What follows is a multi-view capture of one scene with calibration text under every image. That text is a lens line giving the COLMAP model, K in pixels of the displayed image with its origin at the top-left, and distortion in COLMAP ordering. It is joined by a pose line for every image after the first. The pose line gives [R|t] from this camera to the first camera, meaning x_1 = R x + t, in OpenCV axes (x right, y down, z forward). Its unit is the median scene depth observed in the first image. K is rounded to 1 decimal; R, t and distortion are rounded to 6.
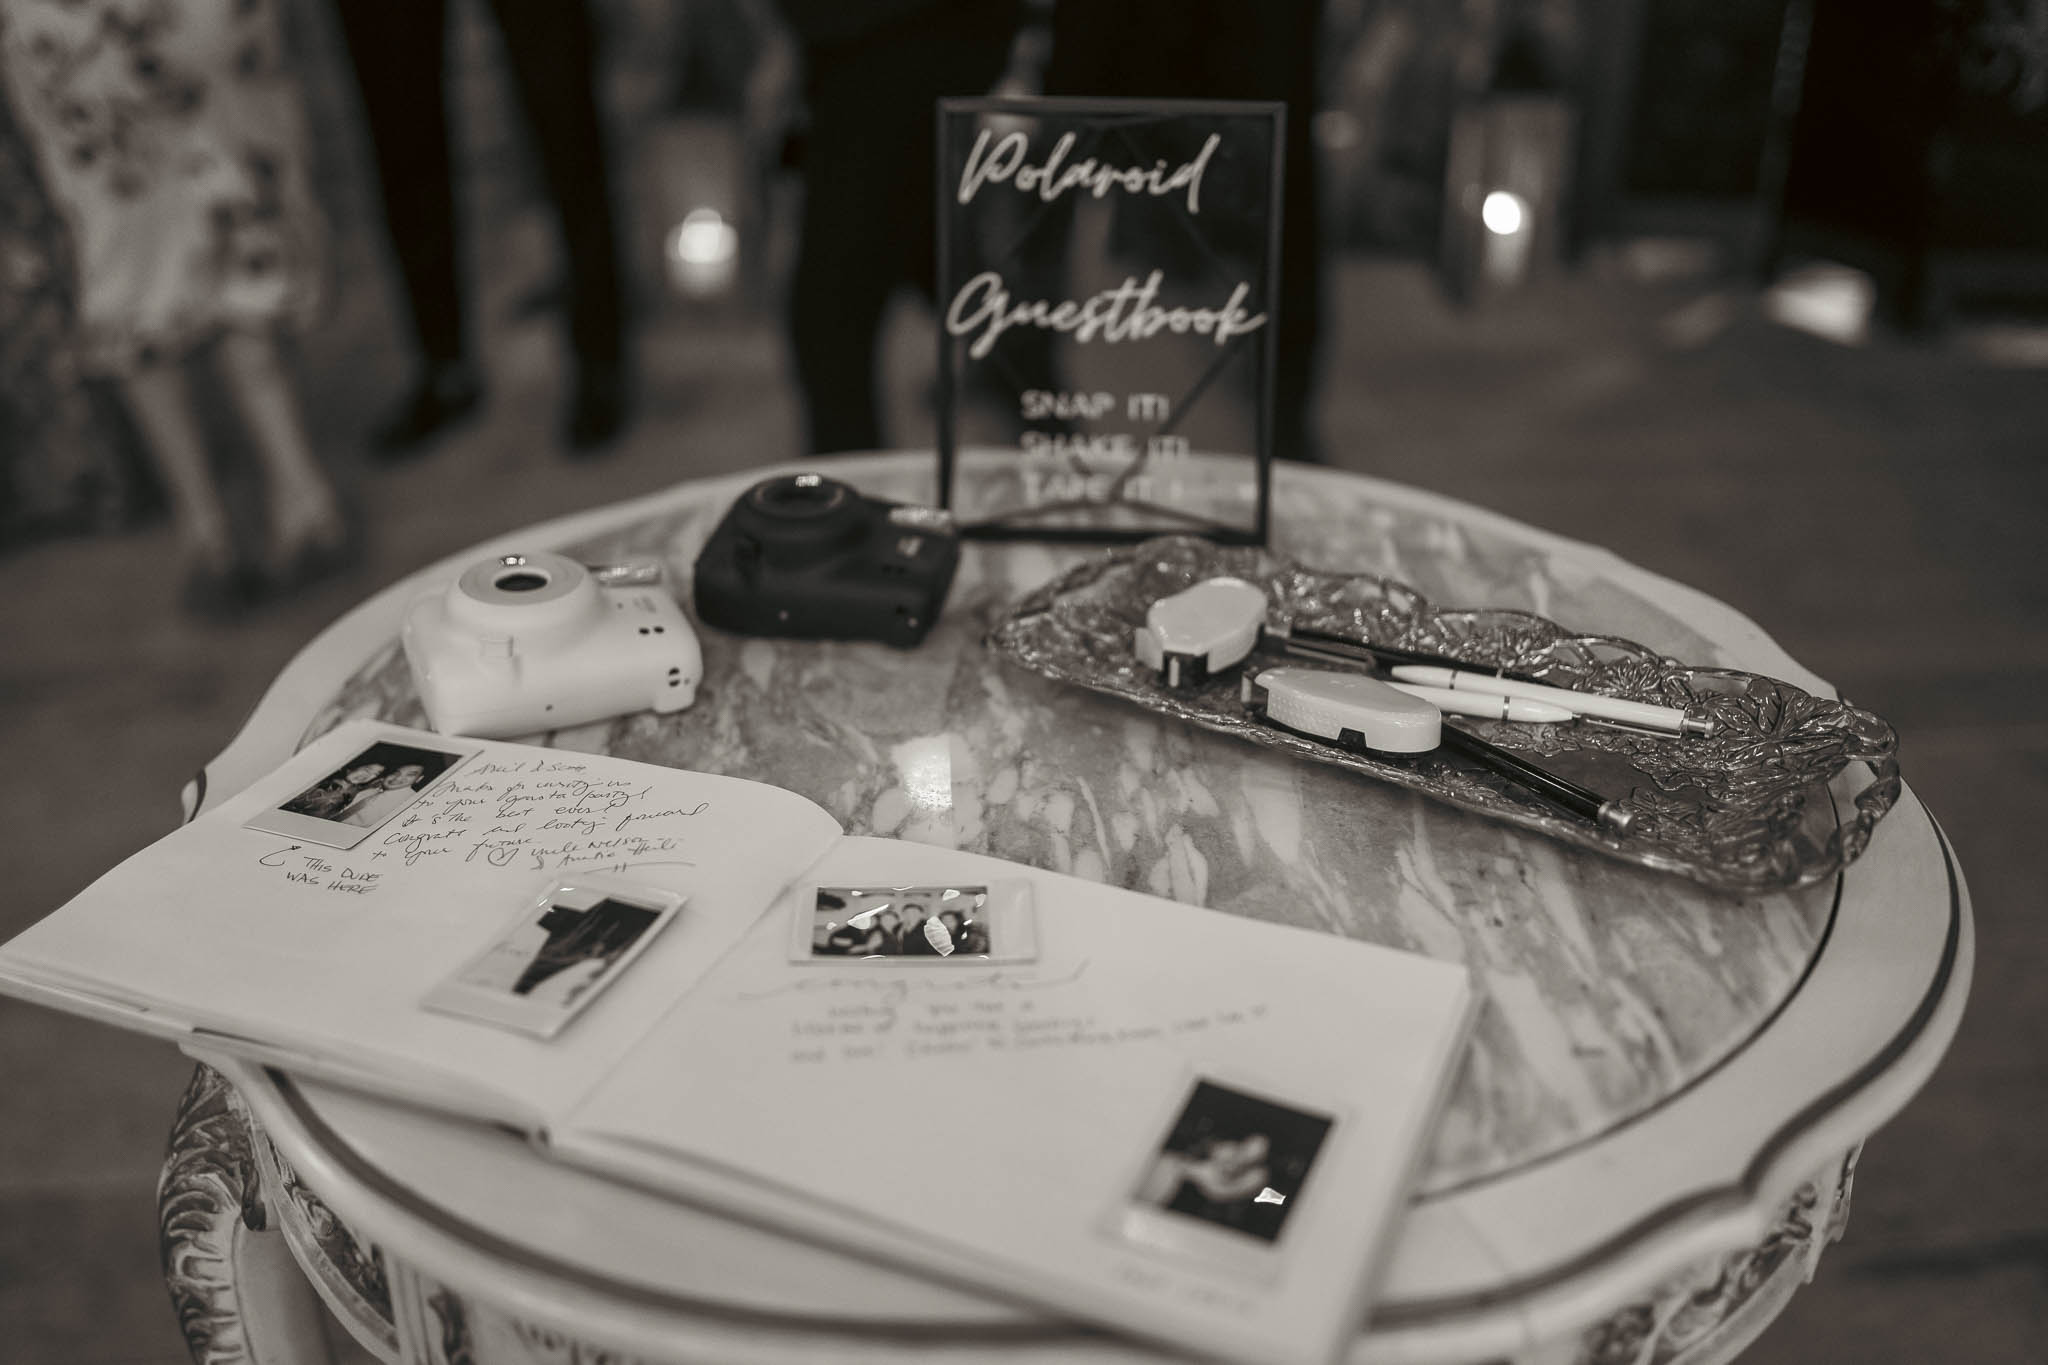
lens RADIAL K [[2011.5, 0, 1014.4], [0, 2011.5, 687.7], [0, 0, 1]] dist [-0.069429, 0.115306]
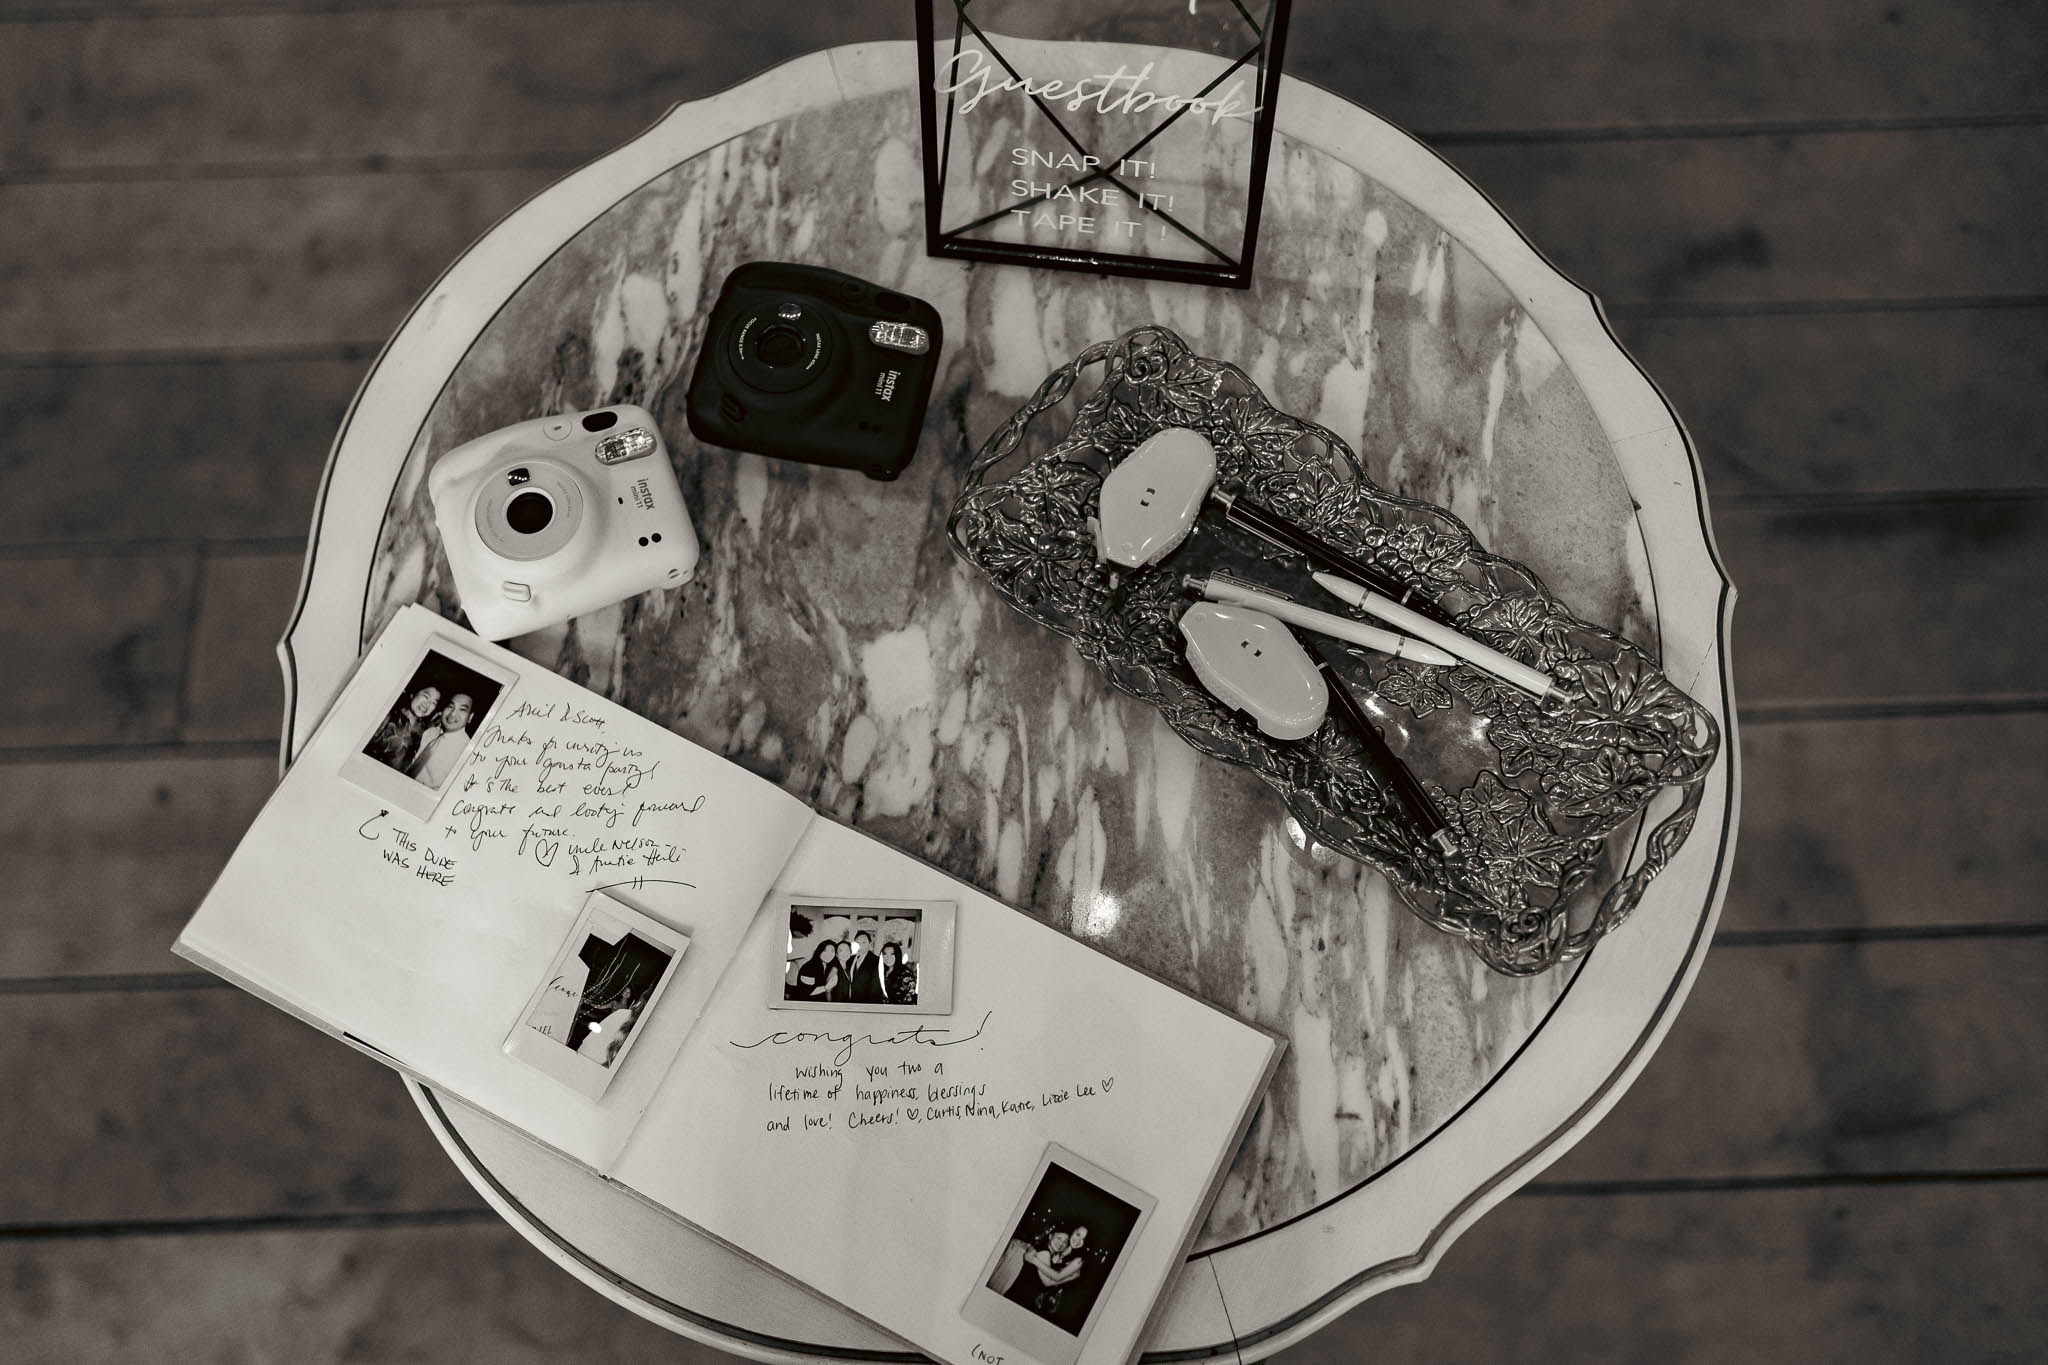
lens RADIAL K [[2011.5, 0, 1014.4], [0, 2011.5, 687.7], [0, 0, 1]] dist [-0.069429, 0.115306]
pose [[0.997208, 0.061026, -0.043033, 0.086089], [-0.016006, 0.737583, 0.675067, -0.819114], [0.072937, -0.672494, 0.736500, 0.144005]]
